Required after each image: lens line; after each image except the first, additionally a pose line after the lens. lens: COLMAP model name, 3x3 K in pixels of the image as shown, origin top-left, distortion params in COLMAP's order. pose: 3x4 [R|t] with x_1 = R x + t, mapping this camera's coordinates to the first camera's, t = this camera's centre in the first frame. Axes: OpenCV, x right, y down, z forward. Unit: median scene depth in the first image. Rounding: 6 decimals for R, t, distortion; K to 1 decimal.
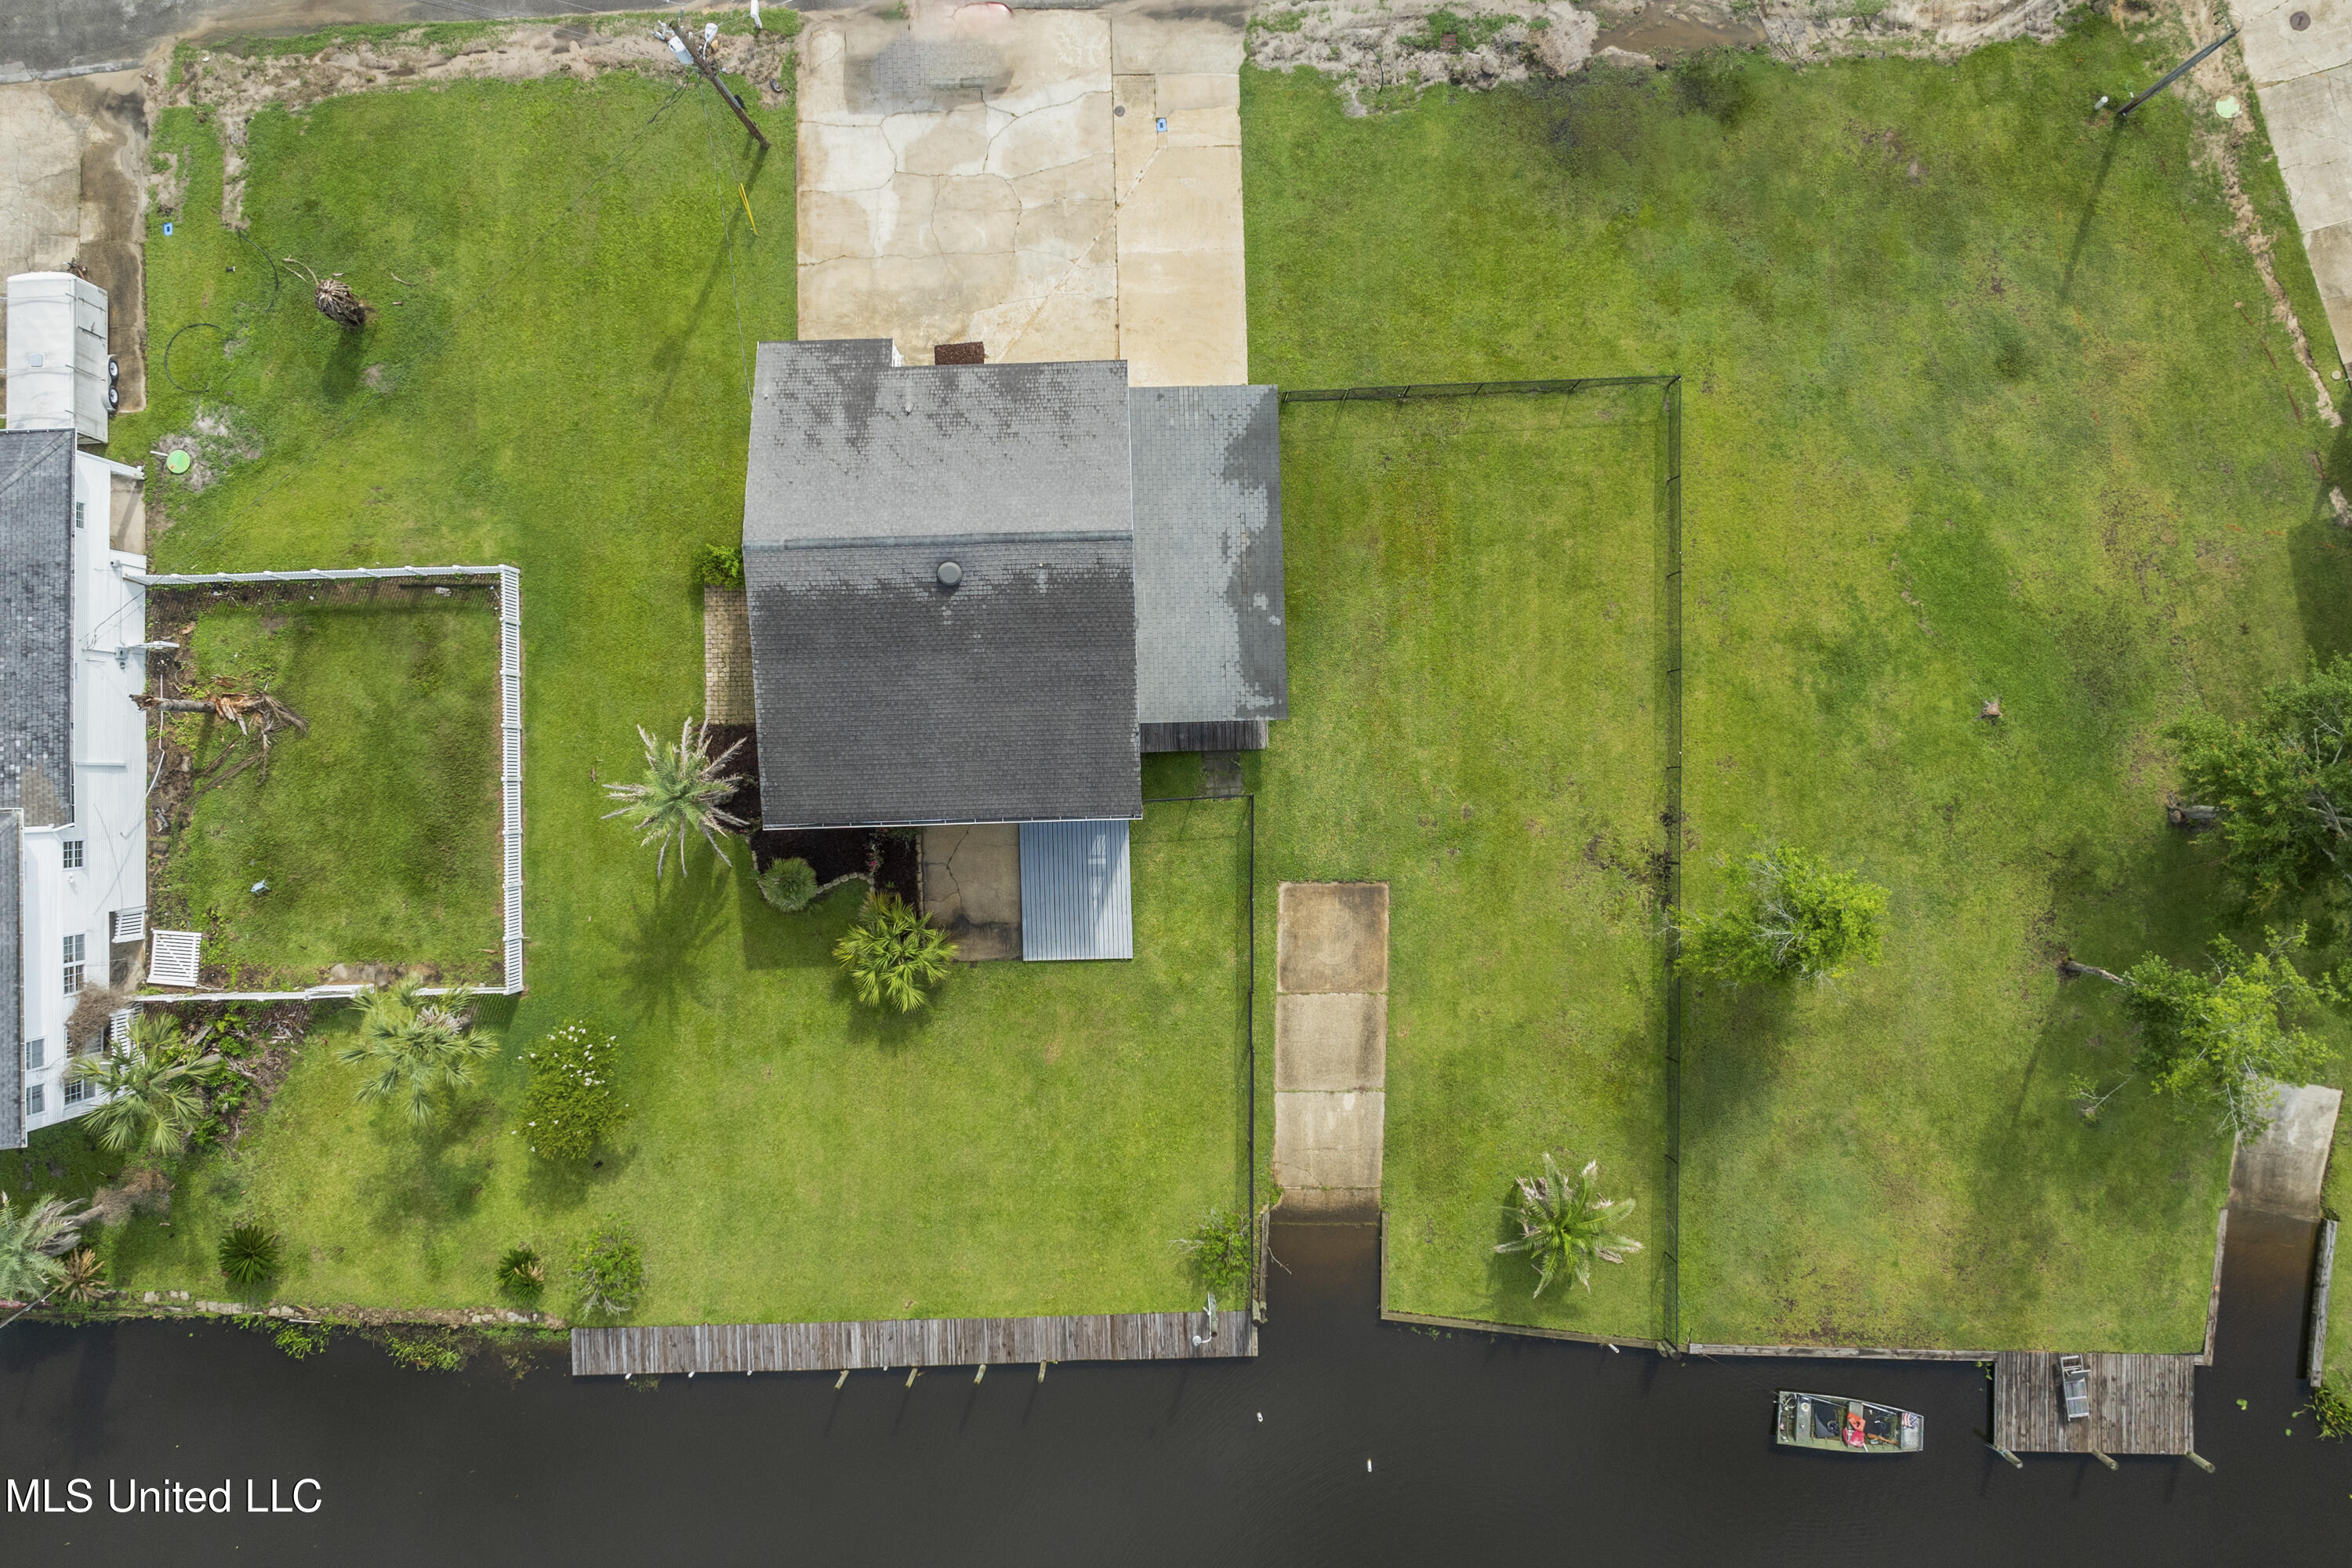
lens RADIAL K [[1797.9, 0, 1103.2], [0, 1797.9, 751.0], [0, 0, 1]] dist [-0.002726, -0.027100]
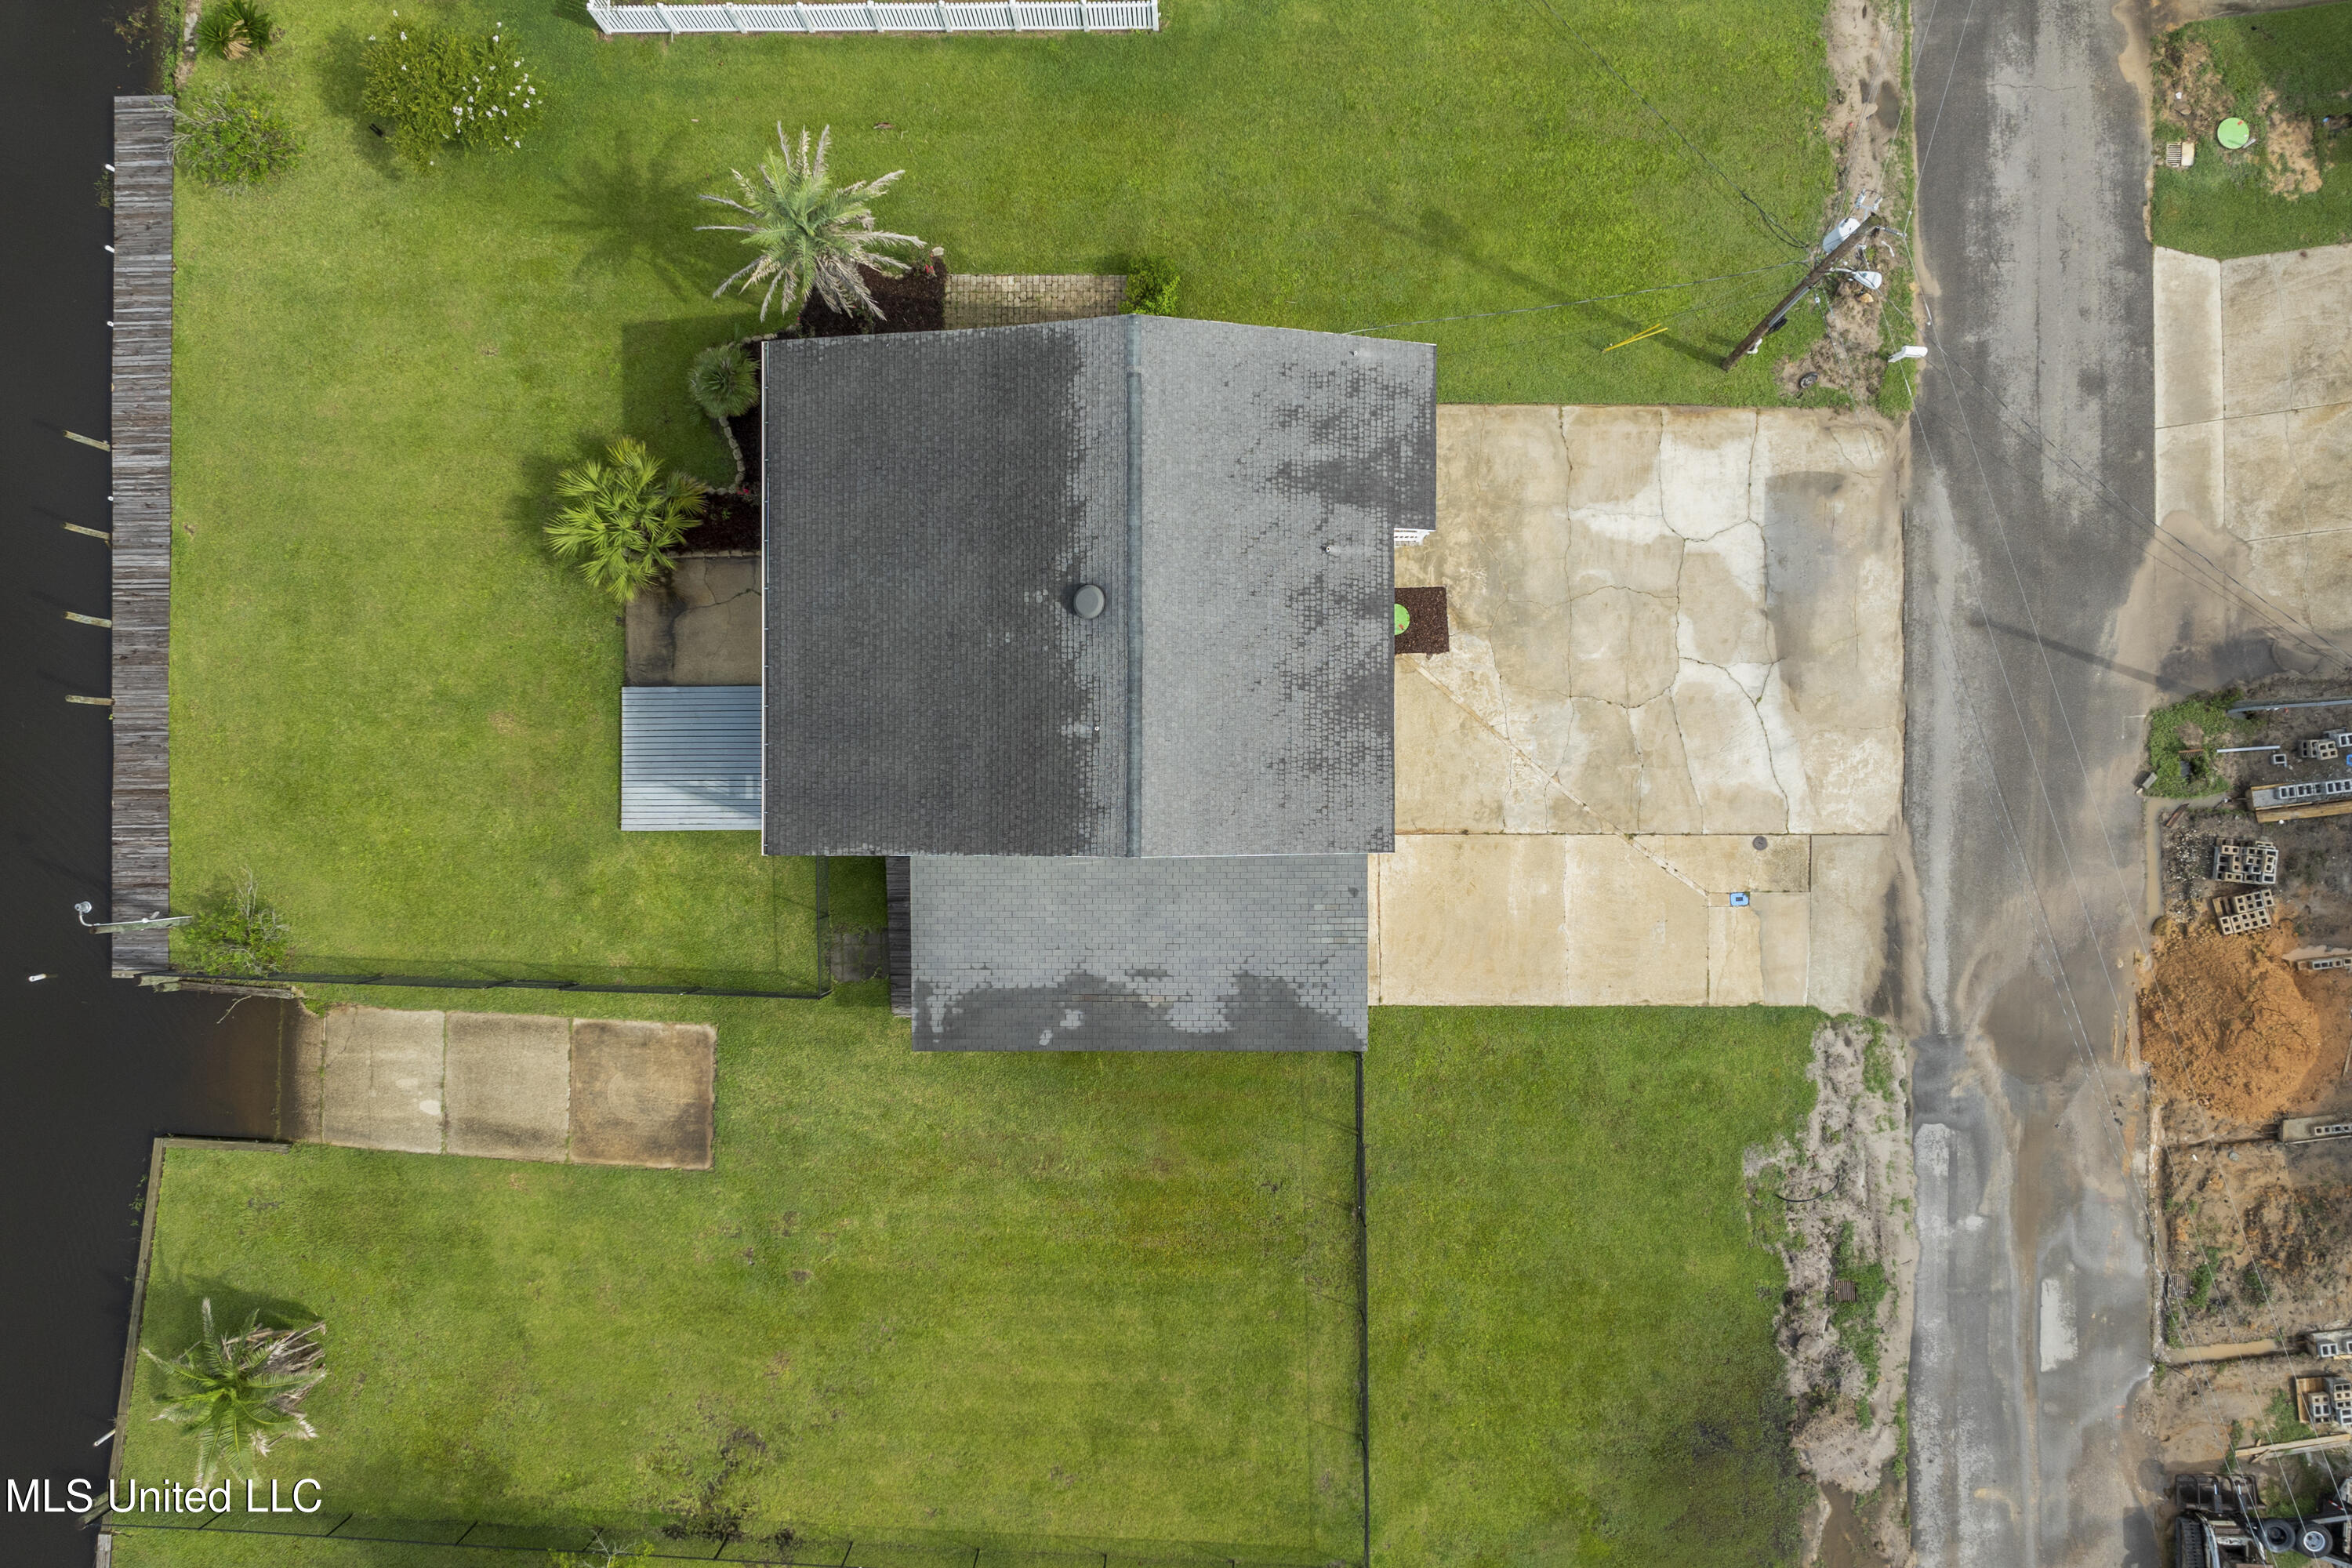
lens RADIAL K [[1797.9, 0, 1103.2], [0, 1797.9, 751.0], [0, 0, 1]] dist [-0.002726, -0.027100]
pose [[-0.025736, 0.999666, 0.002554, -0.024621], [-0.997703, -0.025846, 0.062622, -0.135476], [0.062667, -0.000936, 0.998034, 0.251444]]
